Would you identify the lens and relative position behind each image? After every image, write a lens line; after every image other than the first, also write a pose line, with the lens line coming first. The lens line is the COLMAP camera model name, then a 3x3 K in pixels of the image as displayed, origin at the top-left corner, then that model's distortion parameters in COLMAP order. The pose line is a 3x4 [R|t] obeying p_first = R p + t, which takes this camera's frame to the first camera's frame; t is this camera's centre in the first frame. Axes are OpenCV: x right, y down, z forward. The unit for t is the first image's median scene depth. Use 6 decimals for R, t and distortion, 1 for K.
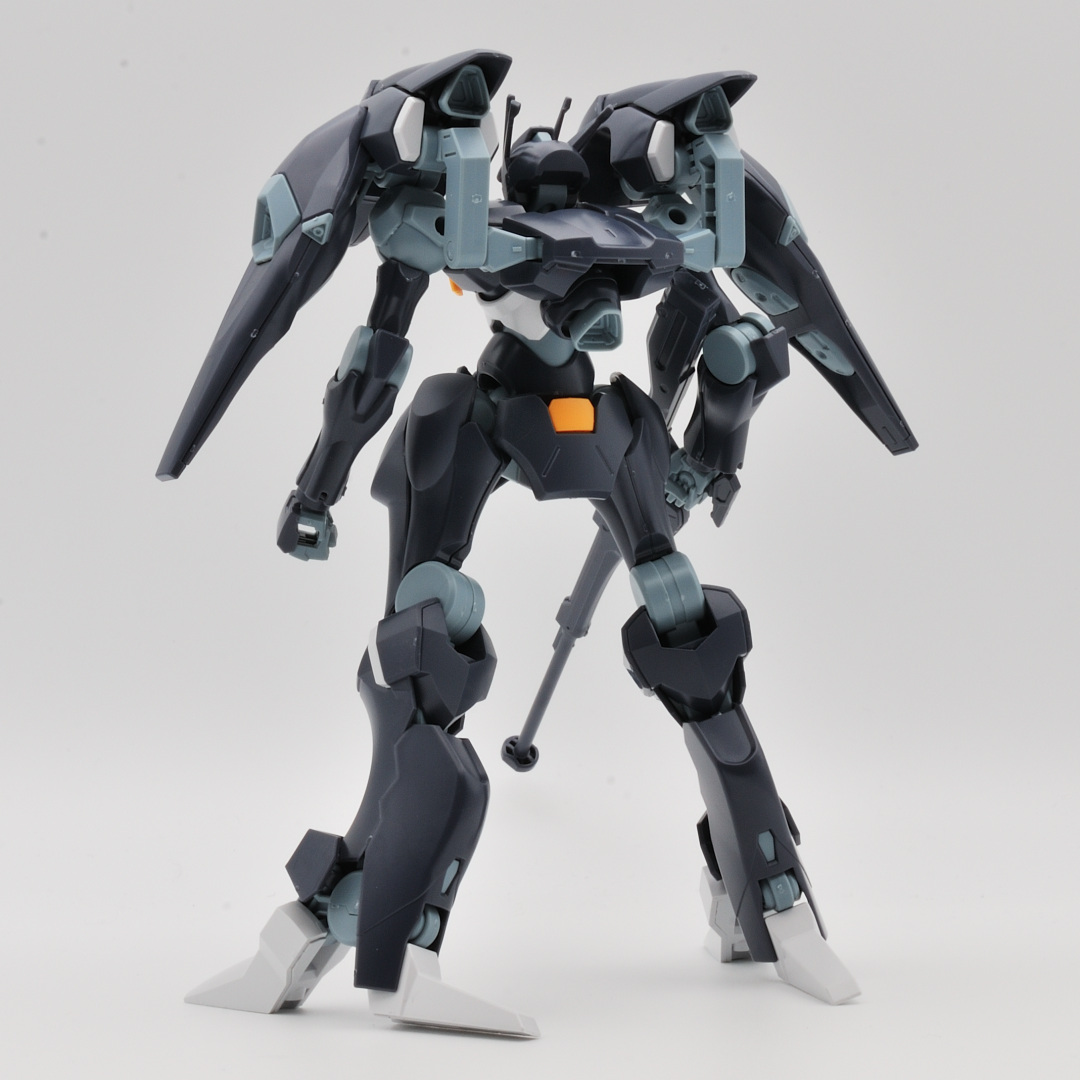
lens RADIAL K [[2538.1, 0, 537.6], [0, 2538.1, 524.2], [0, 0, 1]] dist [0.128295, 0.403396]
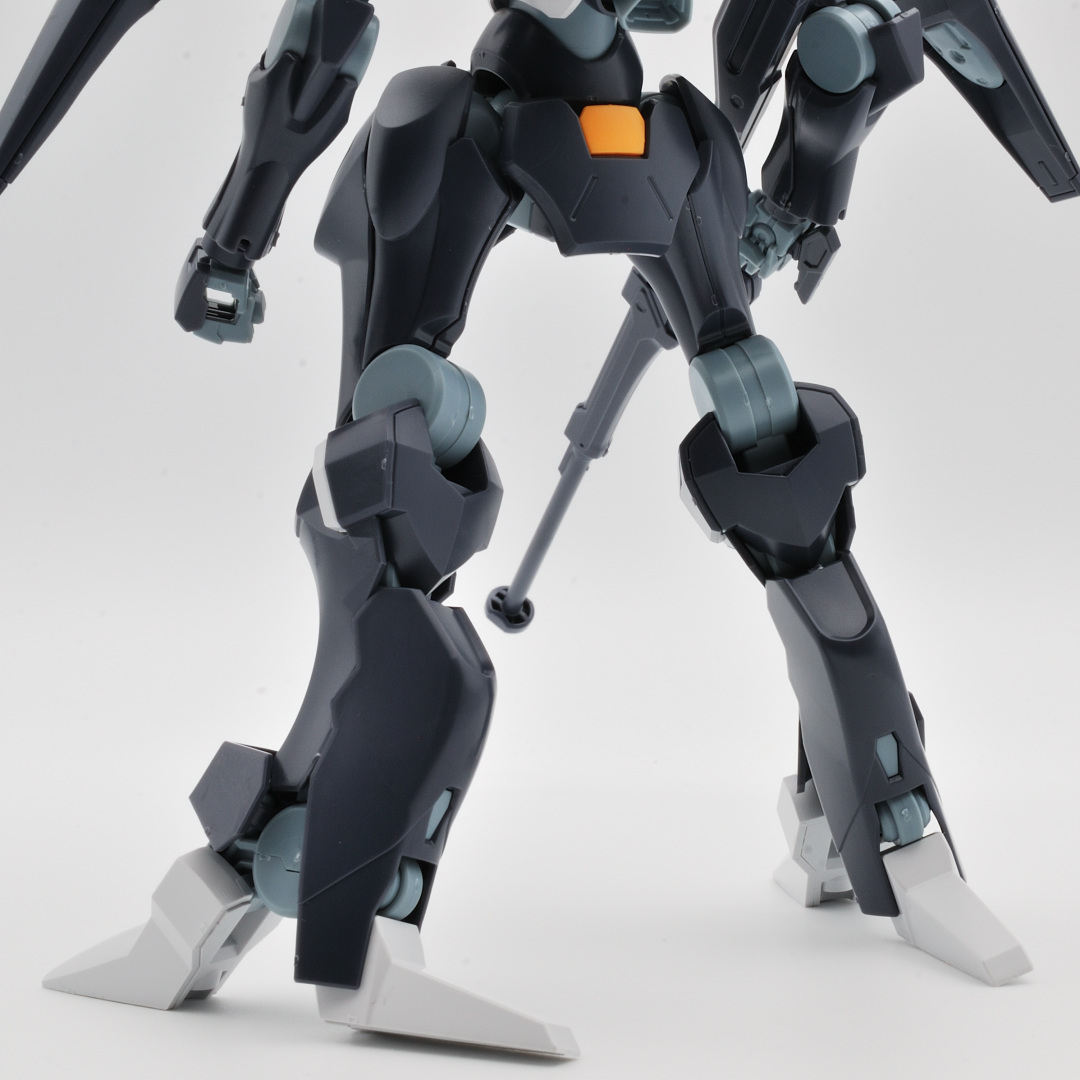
lens RADIAL K [[2533.1, 0, 661.7], [0, 2533.1, 483.7], [0, 0, 1]] dist [0.031114, 0.344857]
pose [[0.997233, 0.000264, 0.074346, -0.023781], [-0.004330, 0.998503, 0.054530, 0.014199], [-0.074220, -0.054701, 0.995741, 0.316452]]
